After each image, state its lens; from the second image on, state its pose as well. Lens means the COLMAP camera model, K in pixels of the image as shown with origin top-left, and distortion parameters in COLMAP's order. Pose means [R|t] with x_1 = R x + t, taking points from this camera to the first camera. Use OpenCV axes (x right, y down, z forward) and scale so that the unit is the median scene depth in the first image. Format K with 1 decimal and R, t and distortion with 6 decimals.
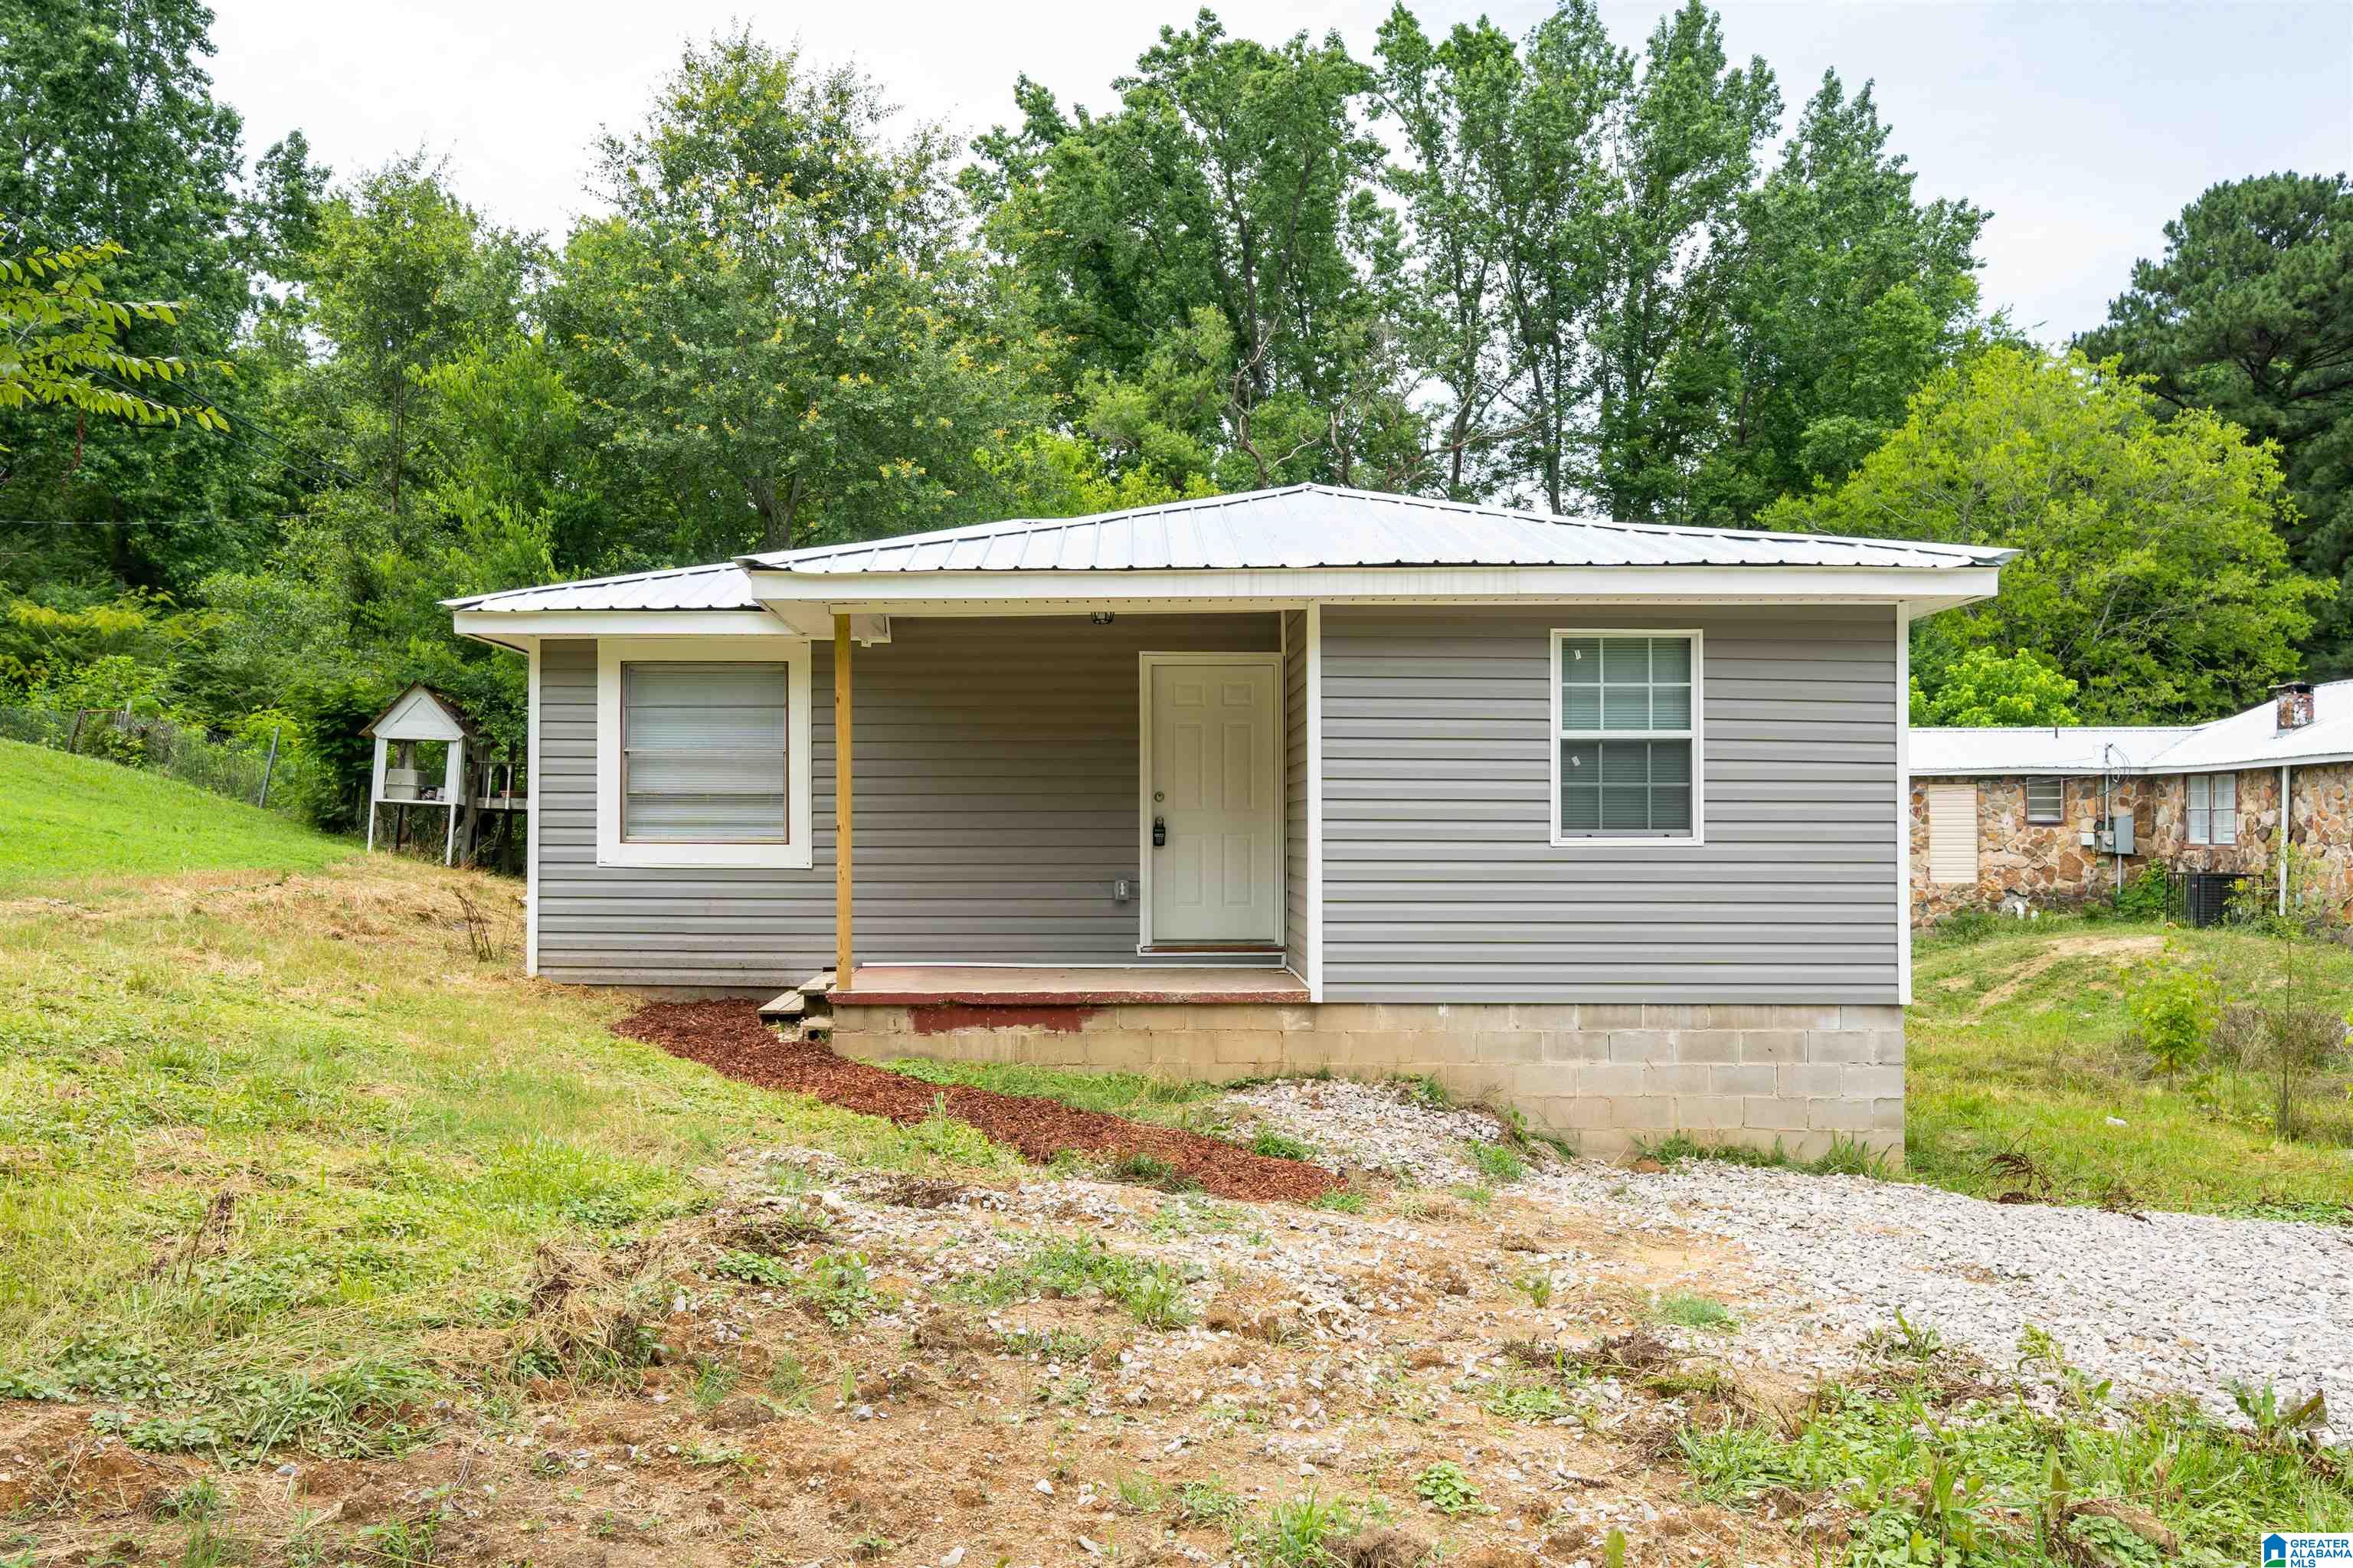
lens RADIAL K [[1757.8, 0, 1176.5], [0, 1757.8, 784.0], [0, 0, 1]] dist [-0.001806, -0.000501]
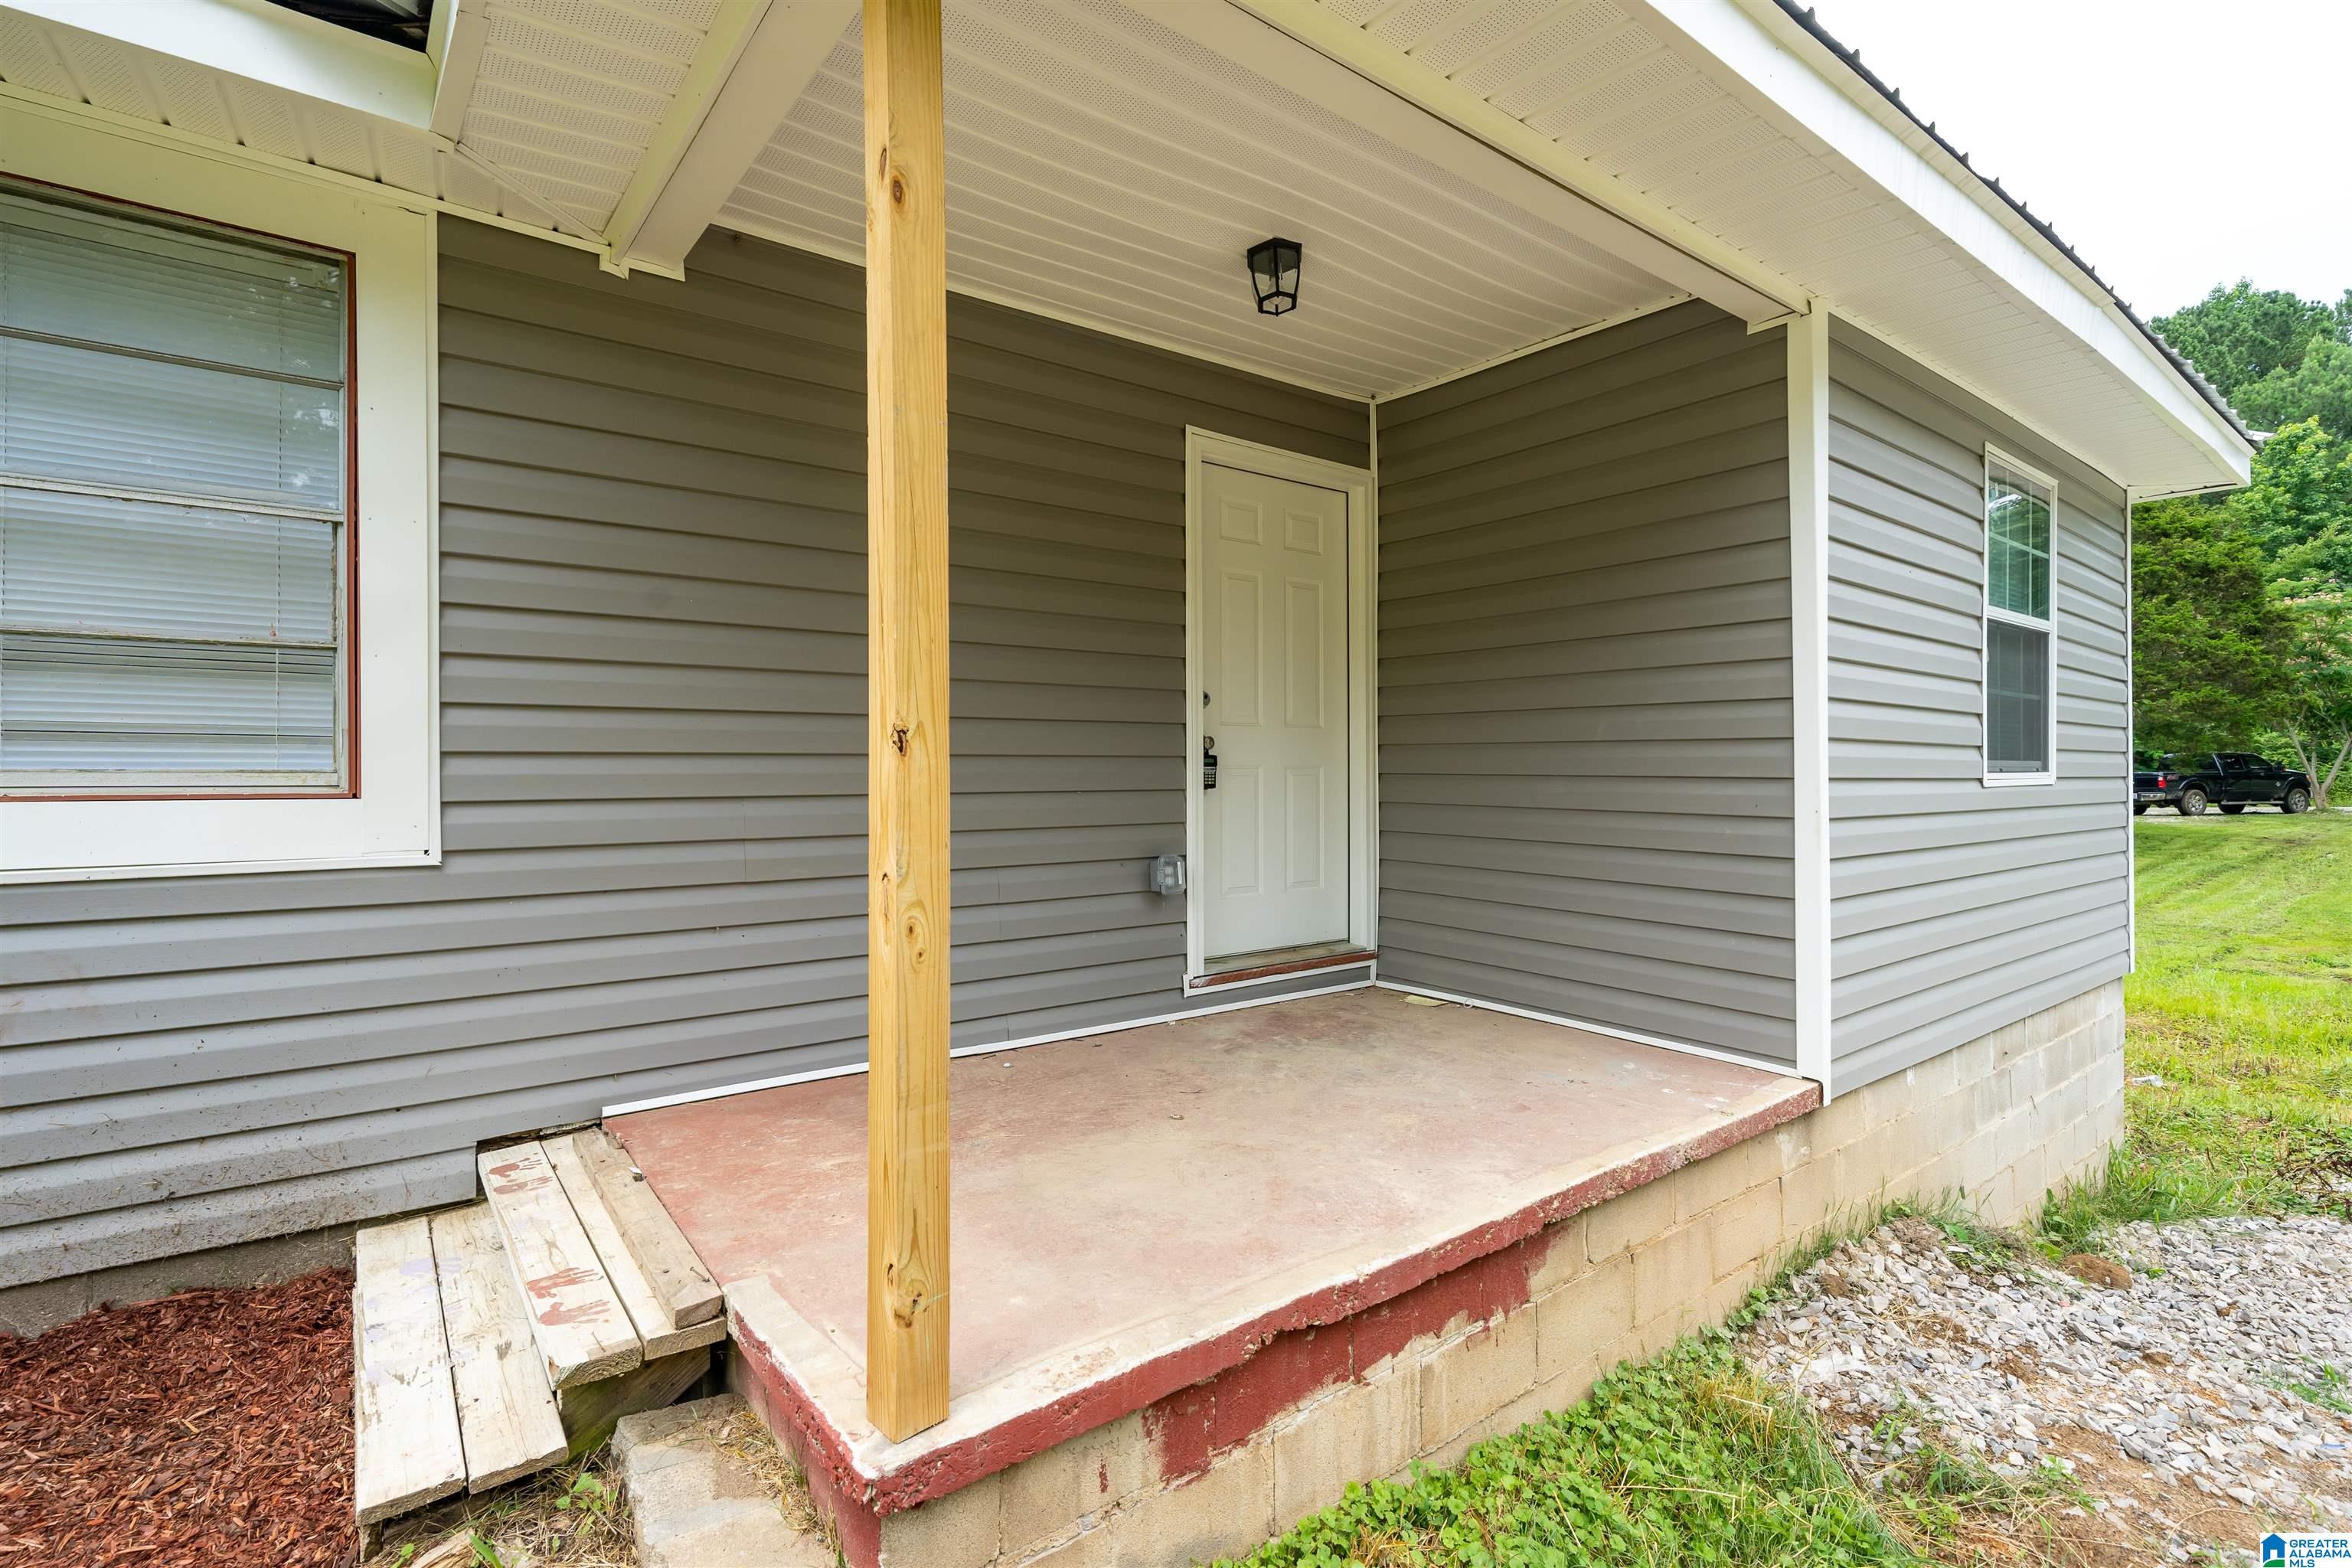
lens RADIAL K [[1053.7, 0, 1175.4], [0, 1053.7, 756.2], [0, 0, 1]] dist [0.002052, 0.000035]
pose [[0.815421, 0.005982, 0.578838, -0.241067], [-0.016049, 0.999796, 0.012276, 0.024495], [-0.578646, -0.019300, 0.815350, 0.855463]]
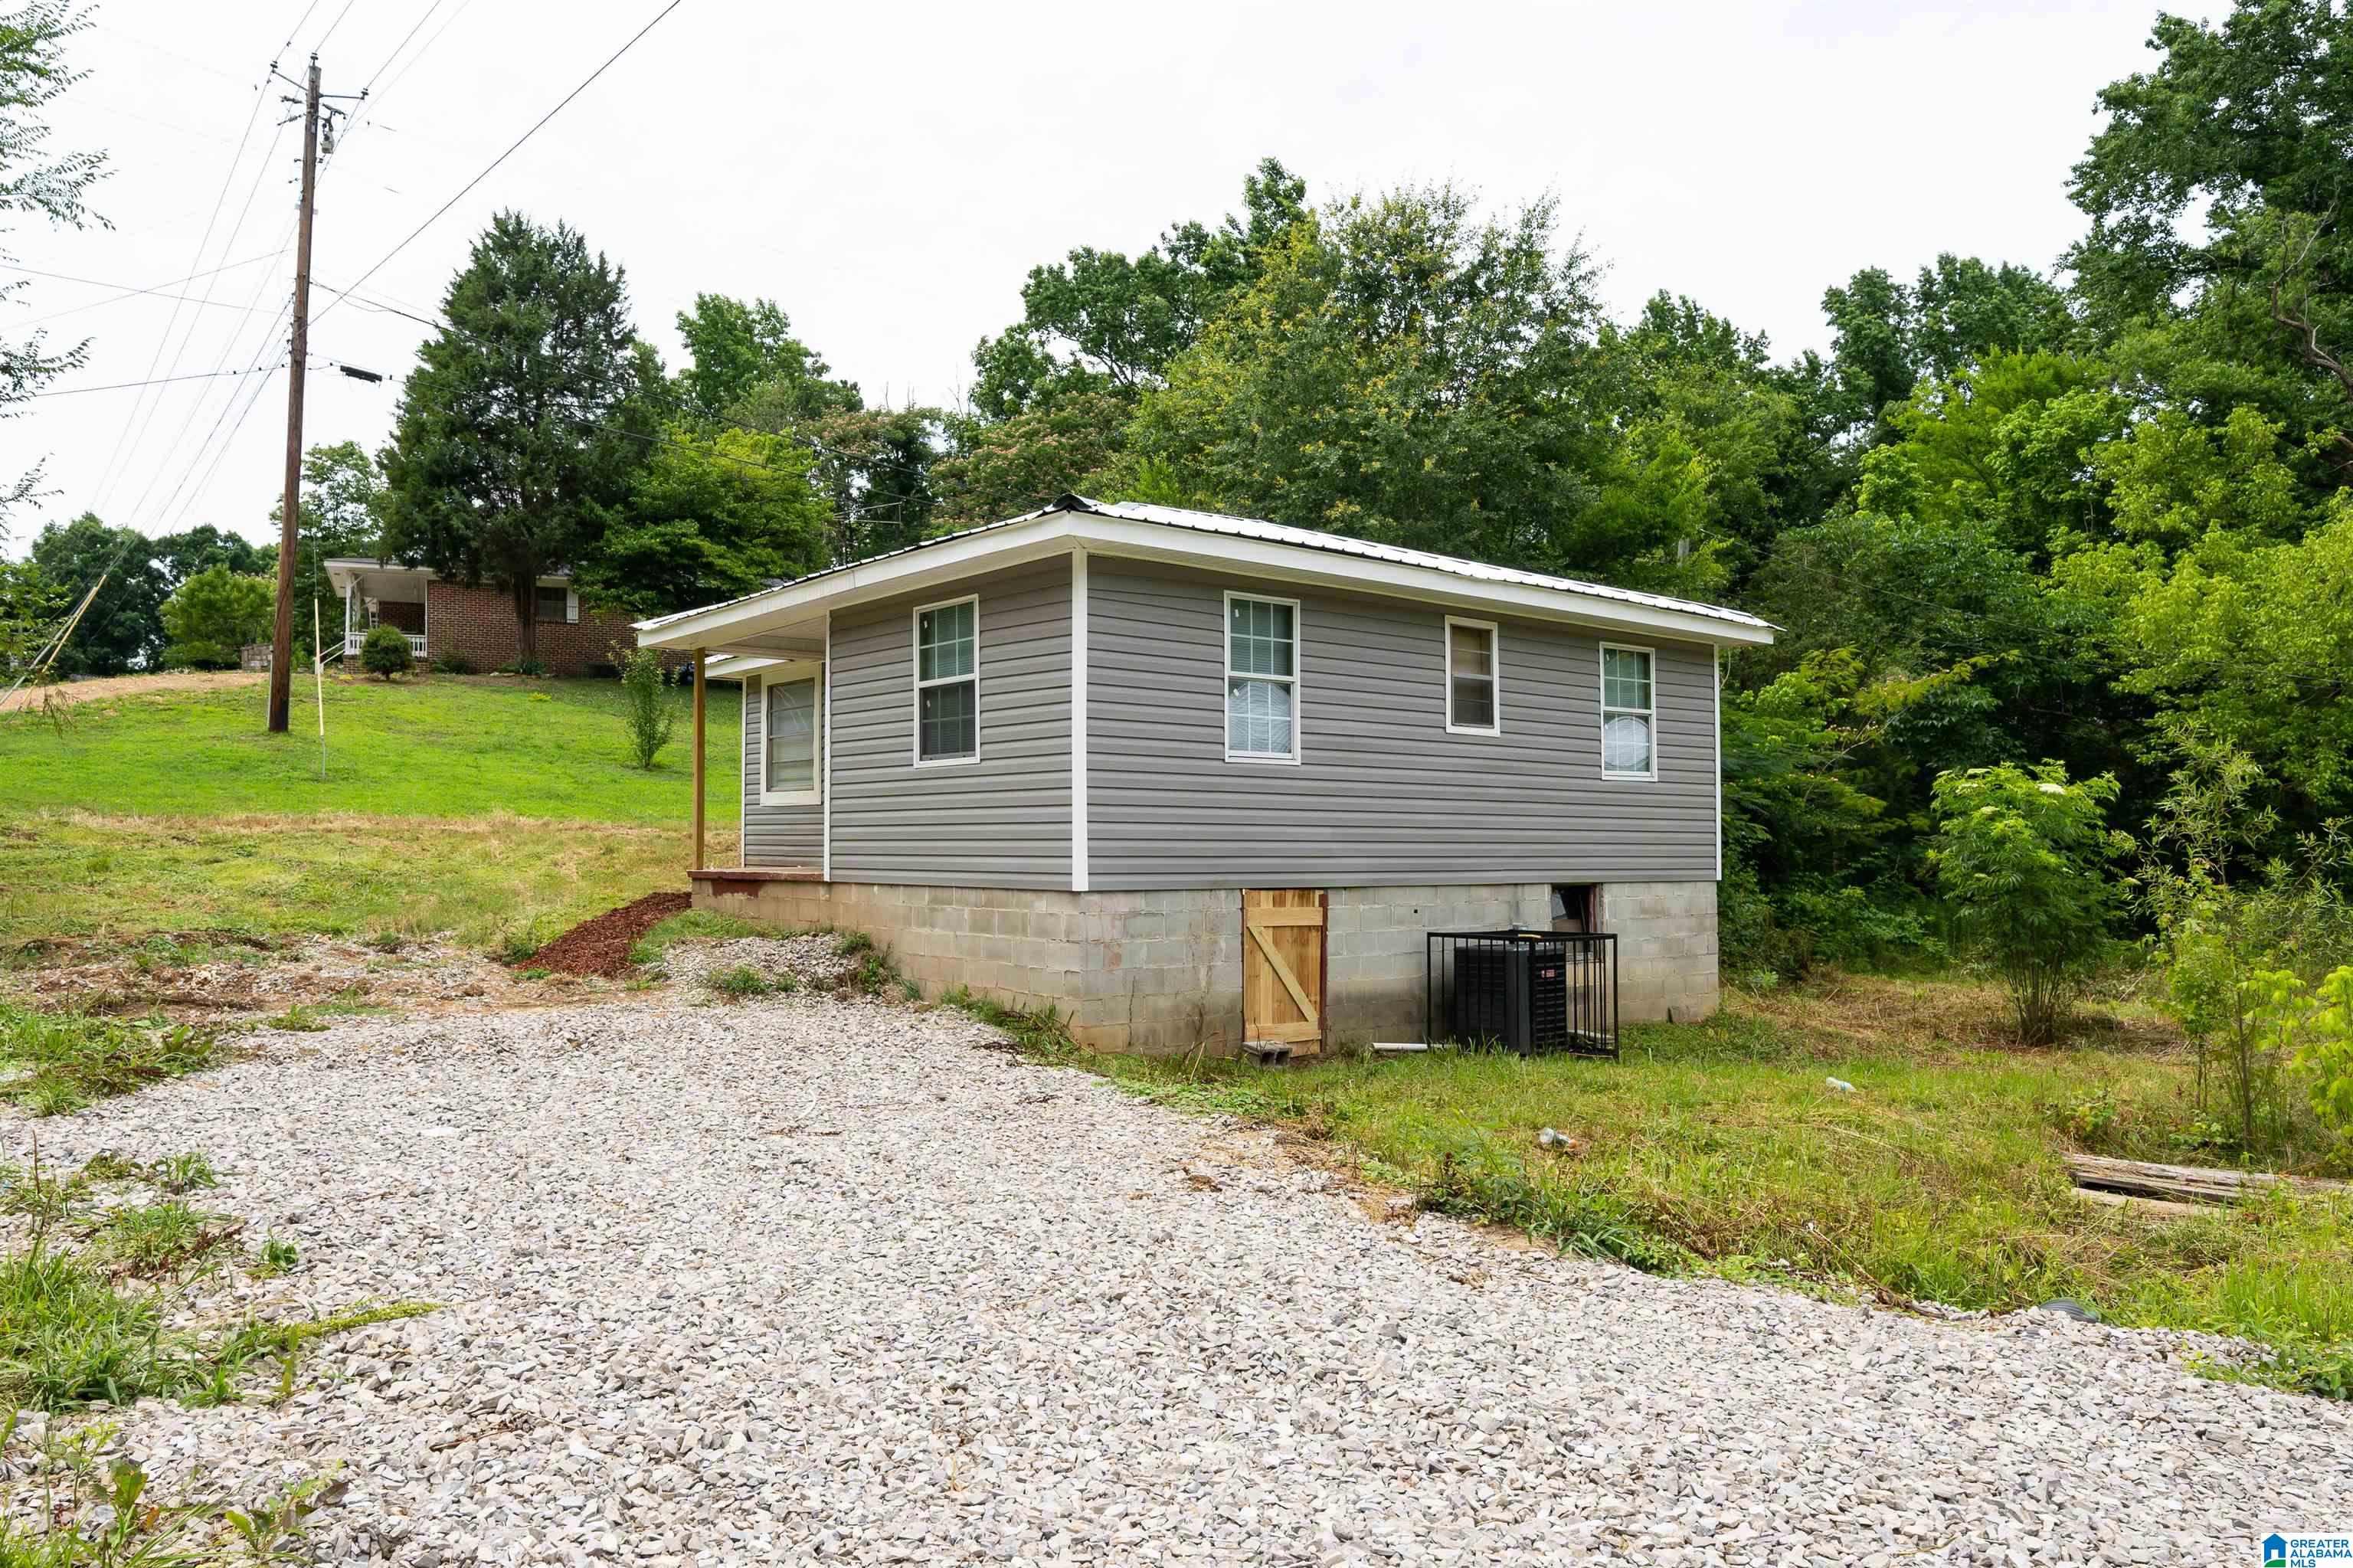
lens RADIAL K [[1533.7, 0, 1176.5], [0, 1533.7, 784.0], [0, 0, 1]] dist [0.020396, 0.000672]
pose [[0.646206, -0.032433, -0.762474, 1.235442], [0.026689, 0.999446, -0.019894, 0.075771], [0.762696, -0.007494, 0.646713, 0.388972]]
